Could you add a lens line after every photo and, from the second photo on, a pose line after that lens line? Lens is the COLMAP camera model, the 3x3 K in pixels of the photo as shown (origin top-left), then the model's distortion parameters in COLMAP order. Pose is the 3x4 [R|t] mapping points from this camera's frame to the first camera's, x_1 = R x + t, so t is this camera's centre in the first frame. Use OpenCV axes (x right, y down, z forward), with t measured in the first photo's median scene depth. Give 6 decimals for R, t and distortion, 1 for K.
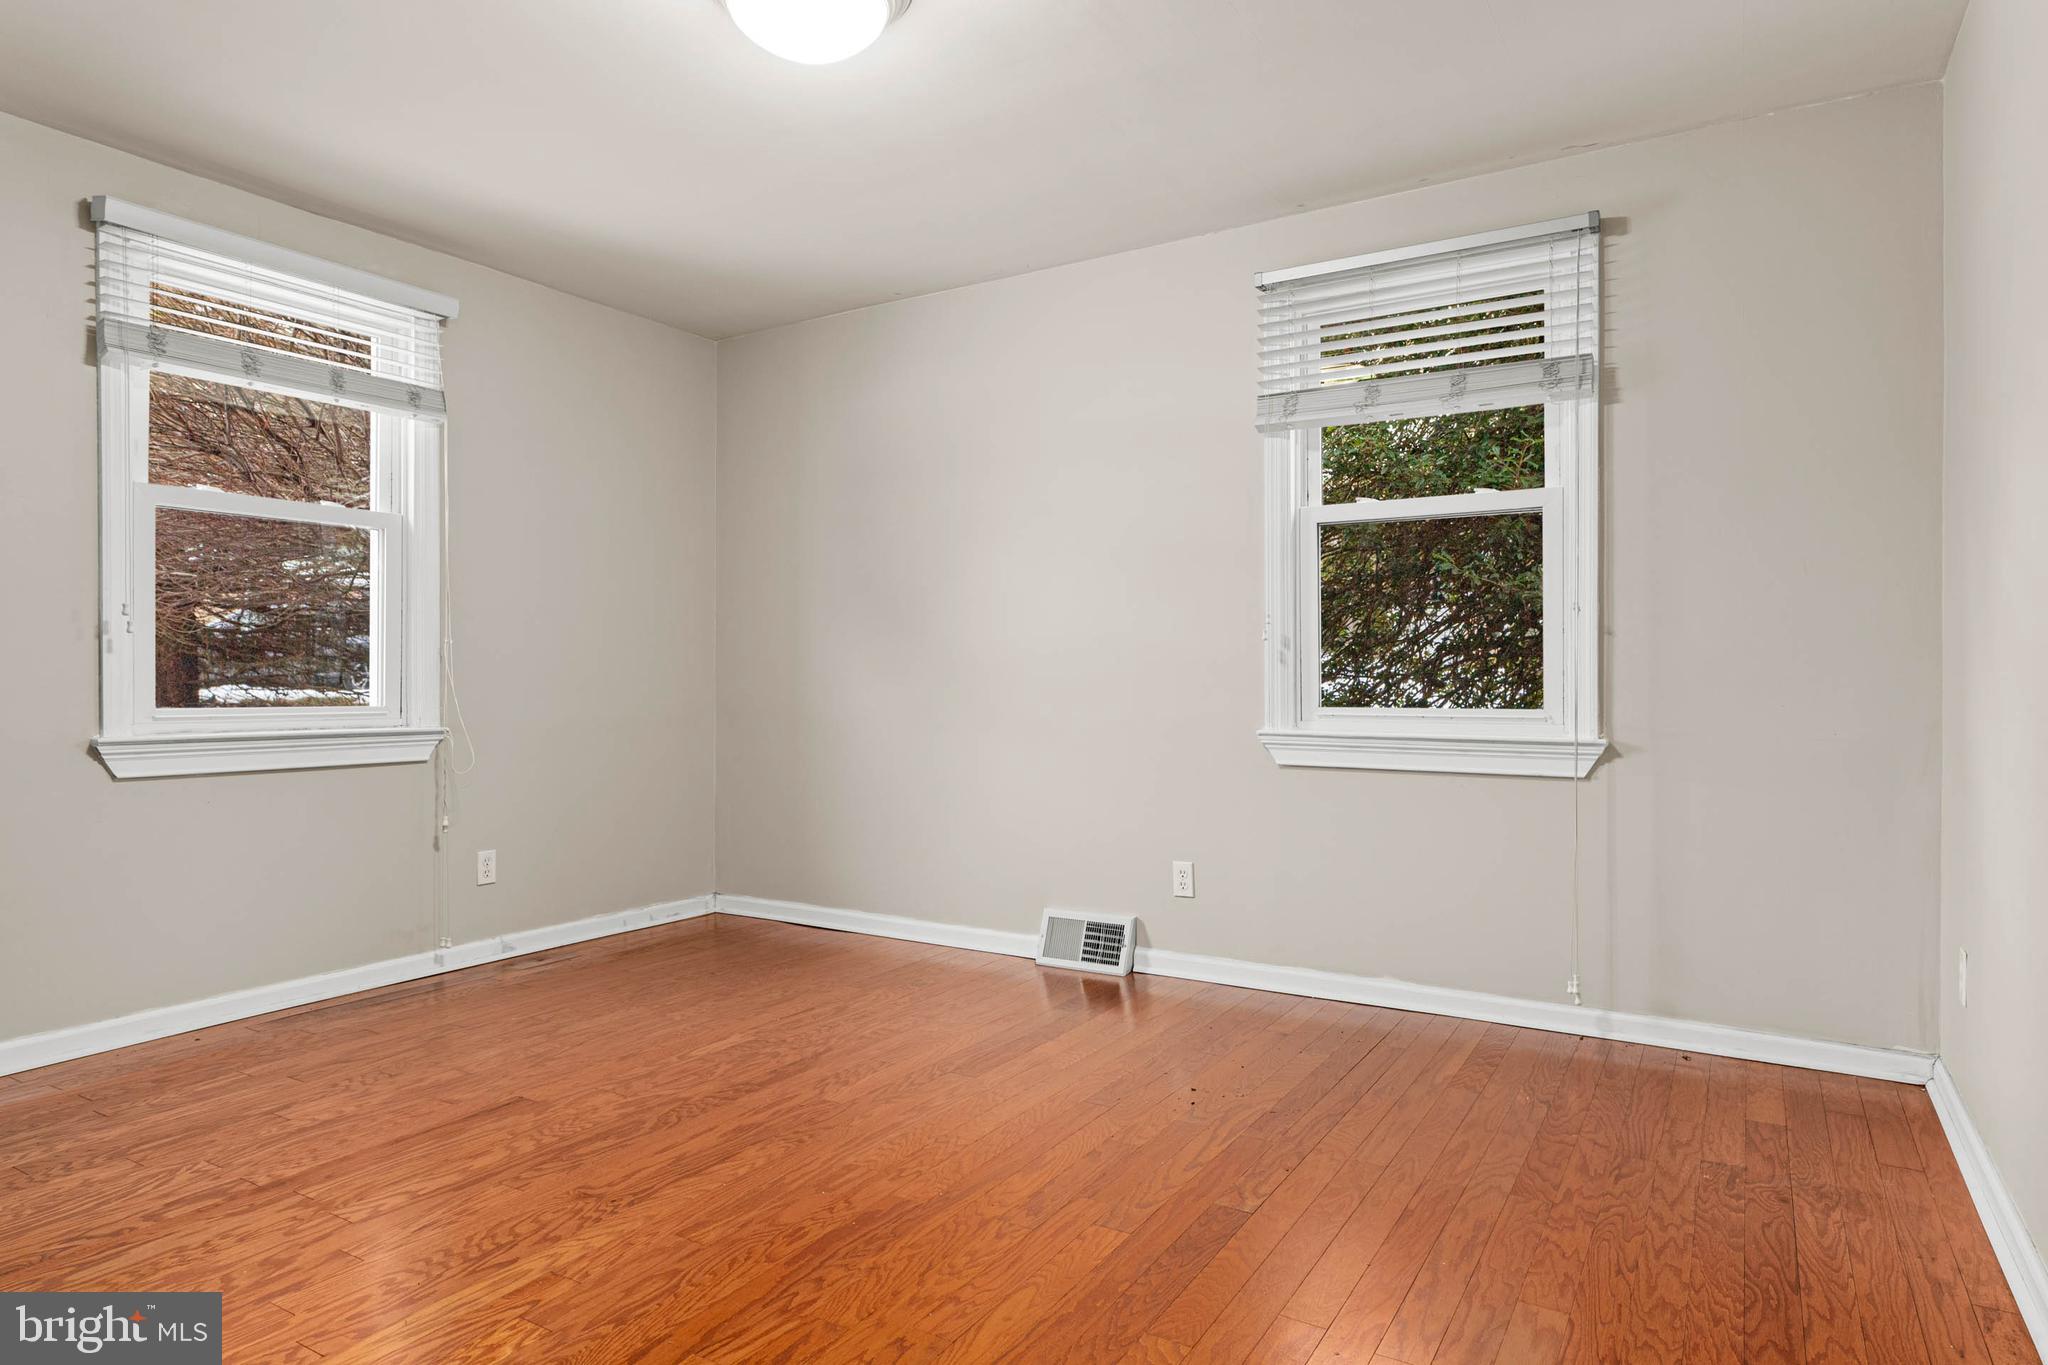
lens RADIAL K [[1162.7, 0, 1025.2], [0, 1162.7, 705.4], [0, 0, 1]] dist [-0.002603, -0.010431]
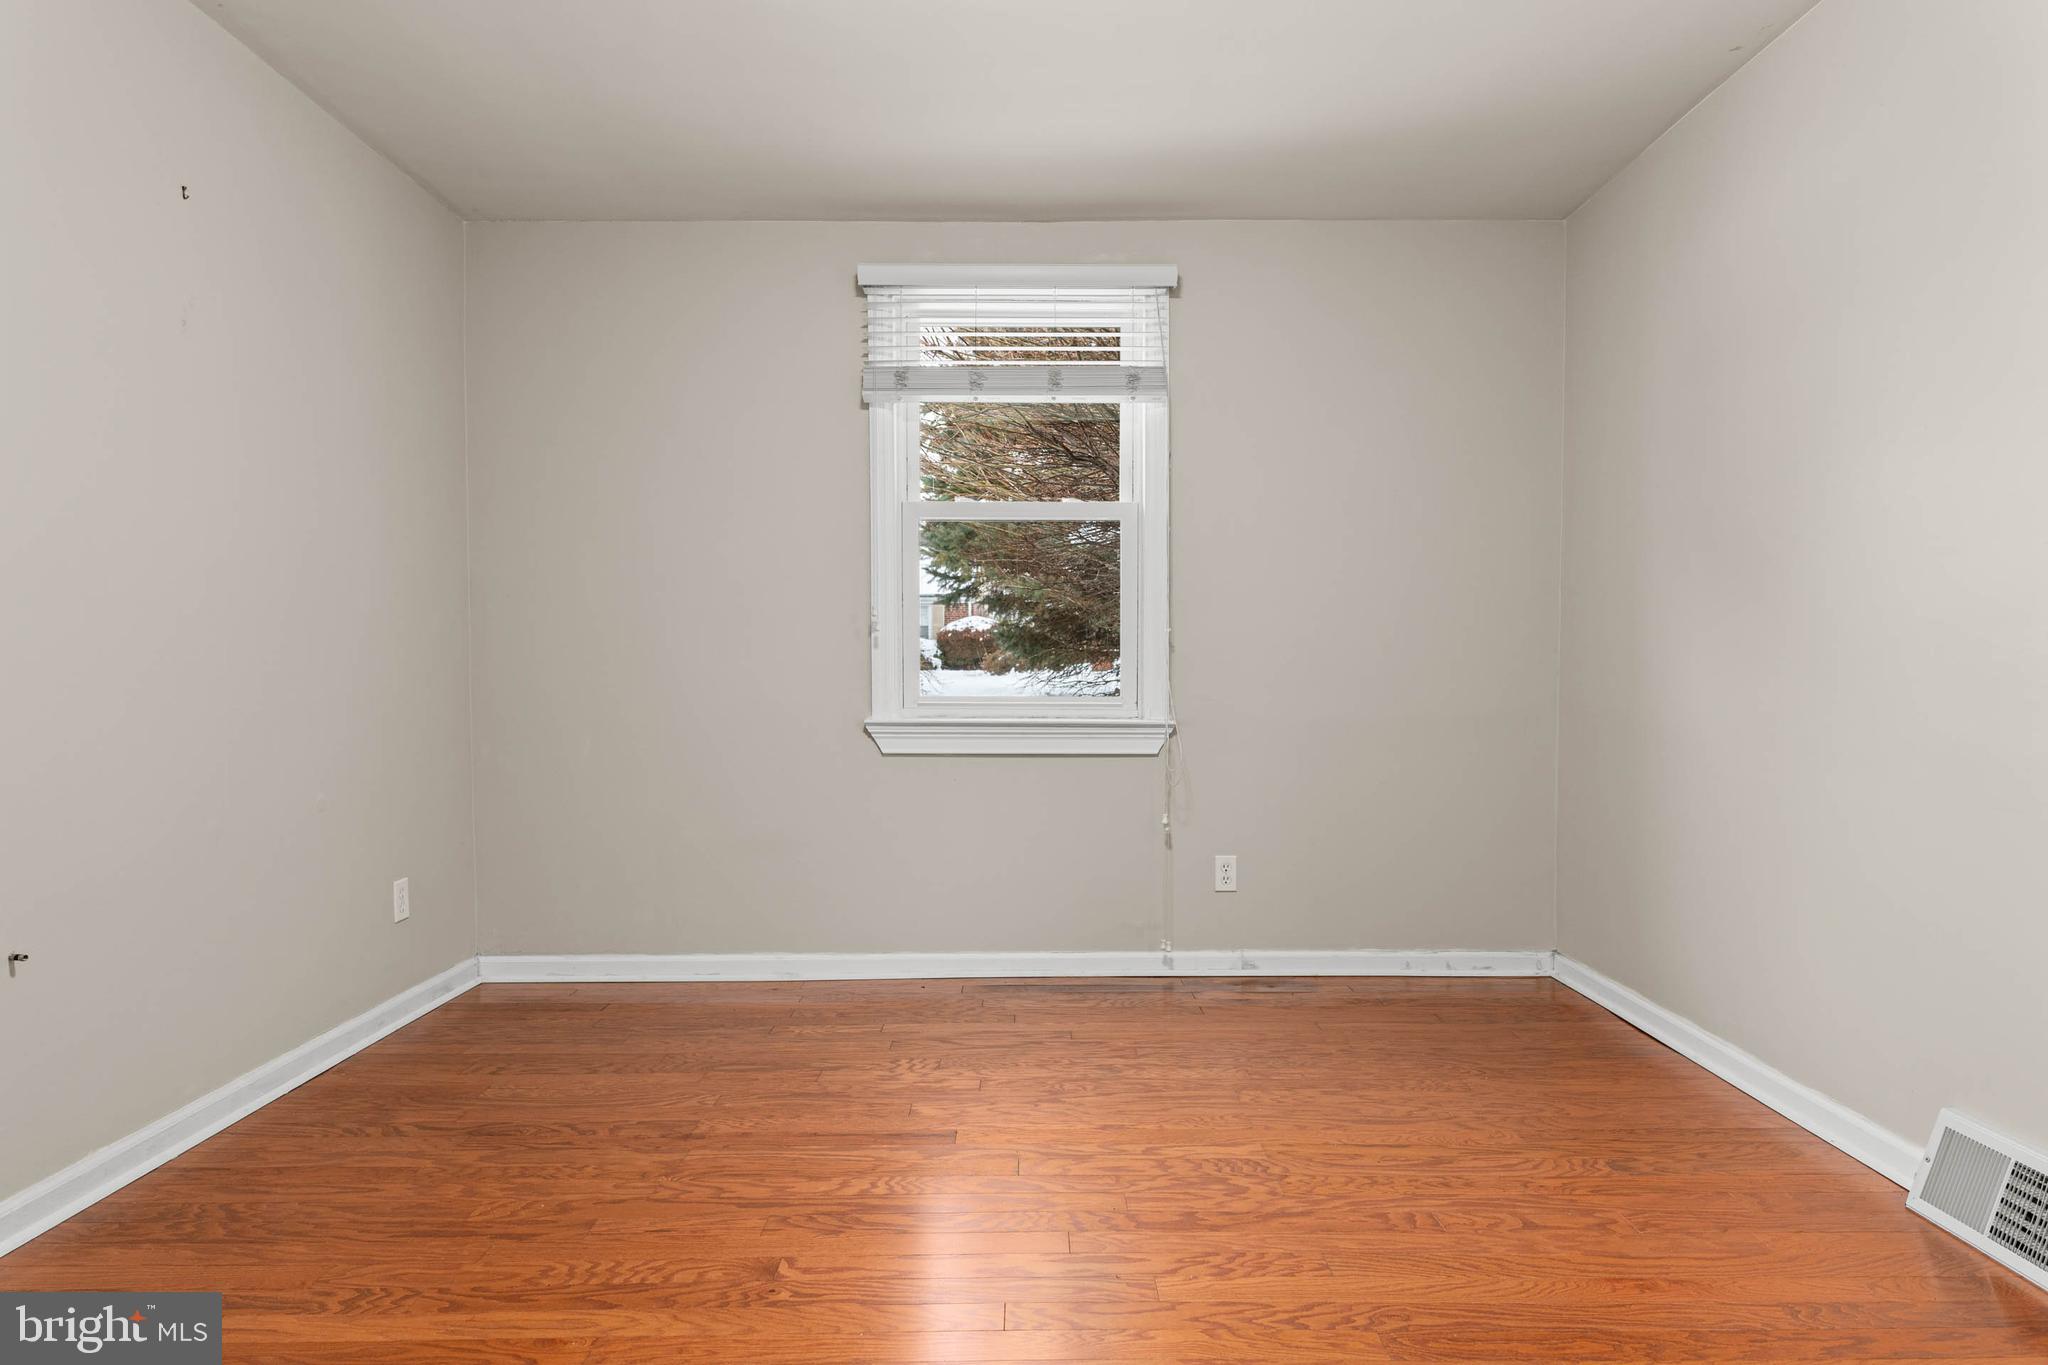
lens RADIAL K [[1162.7, 0, 1025.2], [0, 1162.7, 705.4], [0, 0, 1]] dist [-0.002603, -0.010431]
pose [[0.530670, 0.024196, -0.847233, 0.285555], [-0.018146, 0.999688, 0.017183, -0.008993], [0.847384, 0.006255, 0.530943, 0.456333]]
